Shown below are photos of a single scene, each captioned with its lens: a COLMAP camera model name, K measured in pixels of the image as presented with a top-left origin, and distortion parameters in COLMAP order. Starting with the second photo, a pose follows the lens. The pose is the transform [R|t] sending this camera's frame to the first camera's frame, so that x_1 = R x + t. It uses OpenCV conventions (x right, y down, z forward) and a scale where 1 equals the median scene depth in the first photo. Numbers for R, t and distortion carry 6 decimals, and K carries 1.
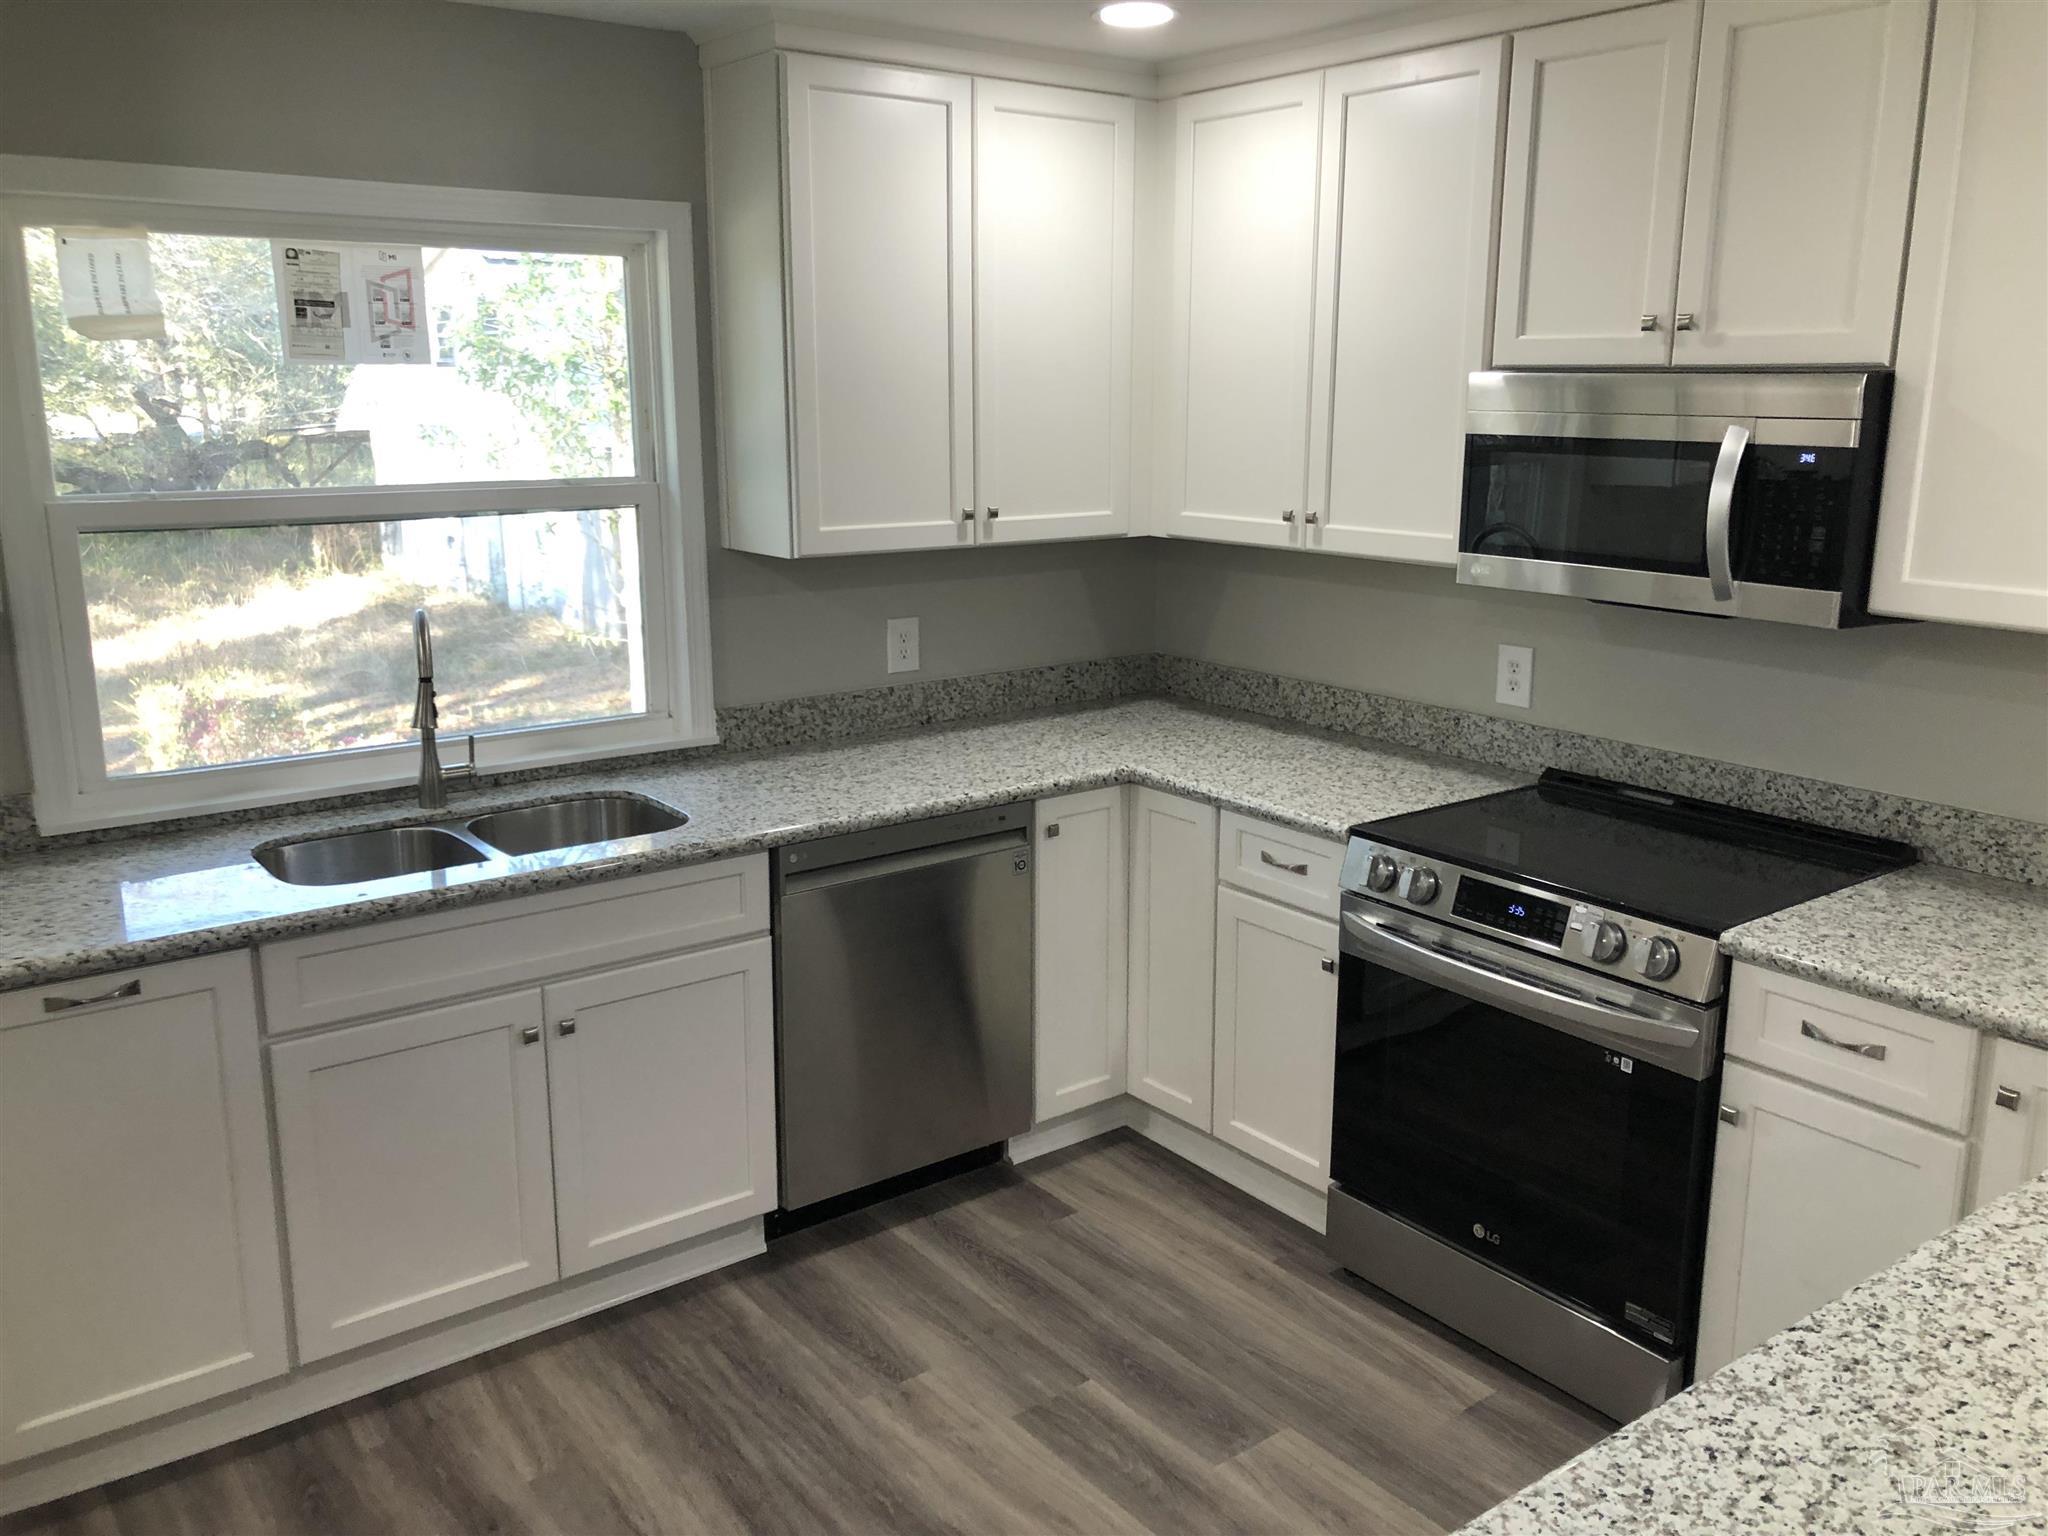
lens RADIAL K [[1649.6, 0, 1031.7], [0, 1649.6, 750.5], [0, 0, 1]] dist [-0.025126, 0.004500]
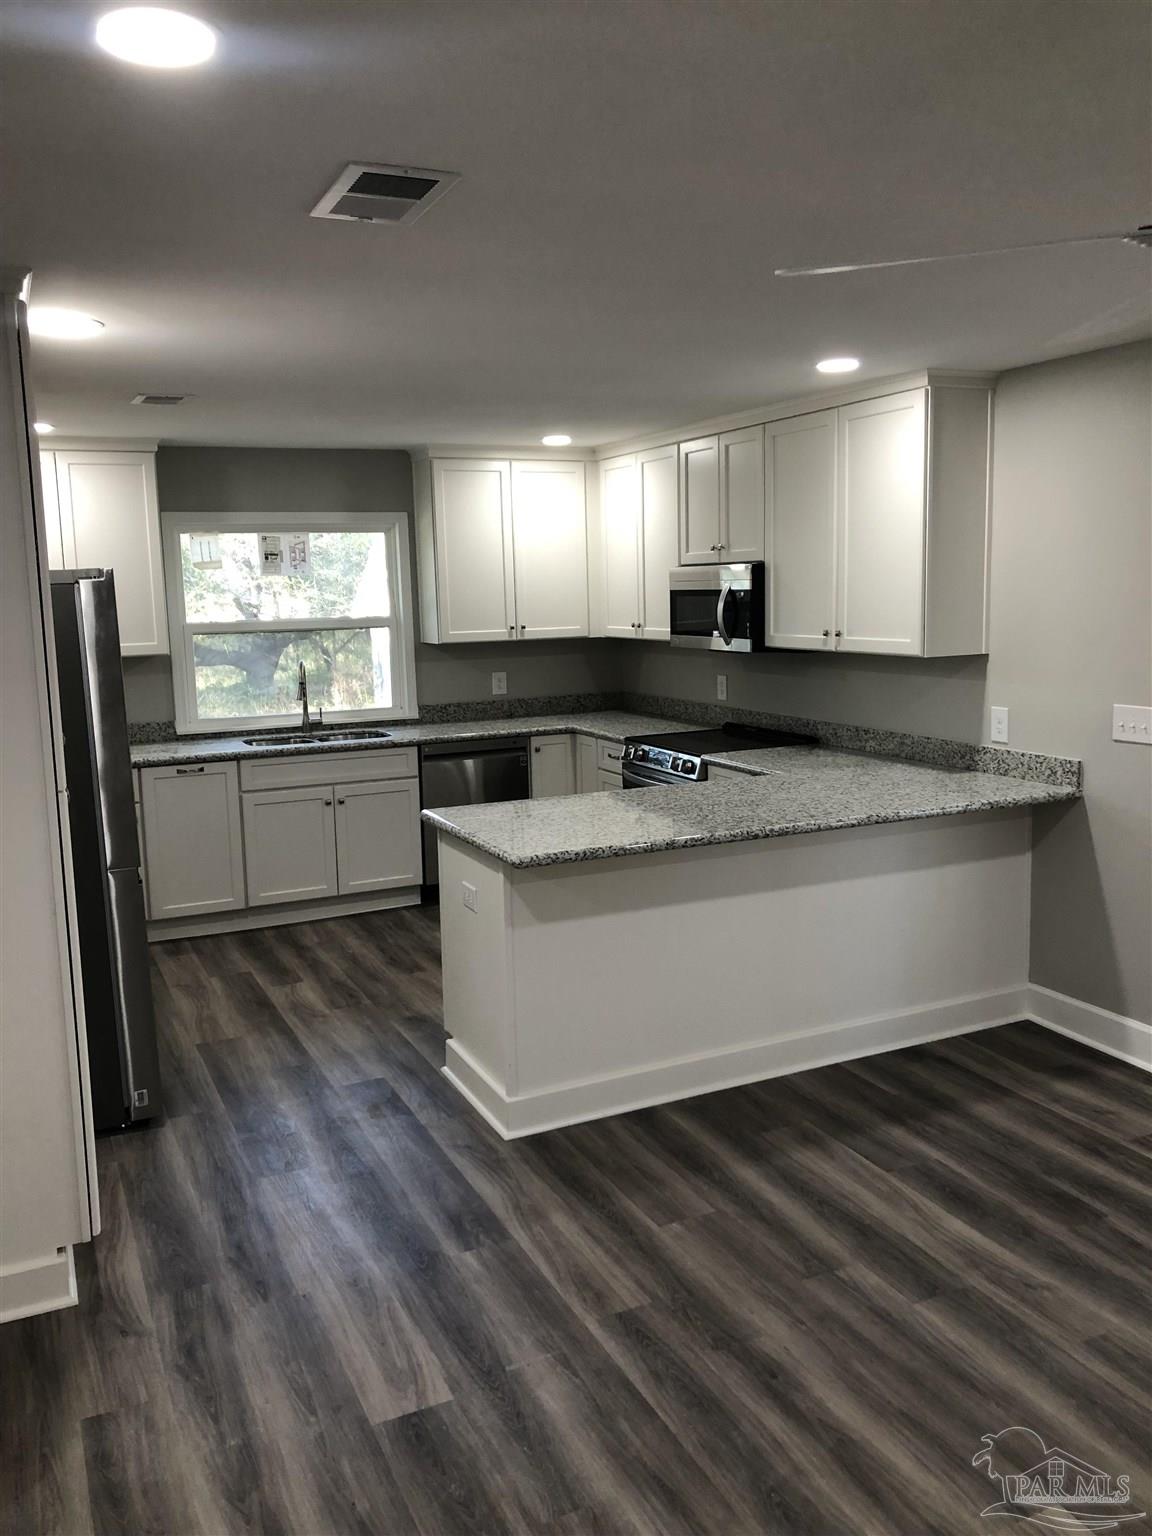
lens RADIAL K [[1237.2, 0, 576.0], [0, 1237.2, 768.0], [0, 0, 1]] dist [-0.025126, 0.004500]
pose [[0.975804, 0.006284, -0.218556, 0.503459], [-0.021276, 0.997572, -0.066311, 0.209101], [0.217608, 0.069356, 0.973569, -0.868629]]
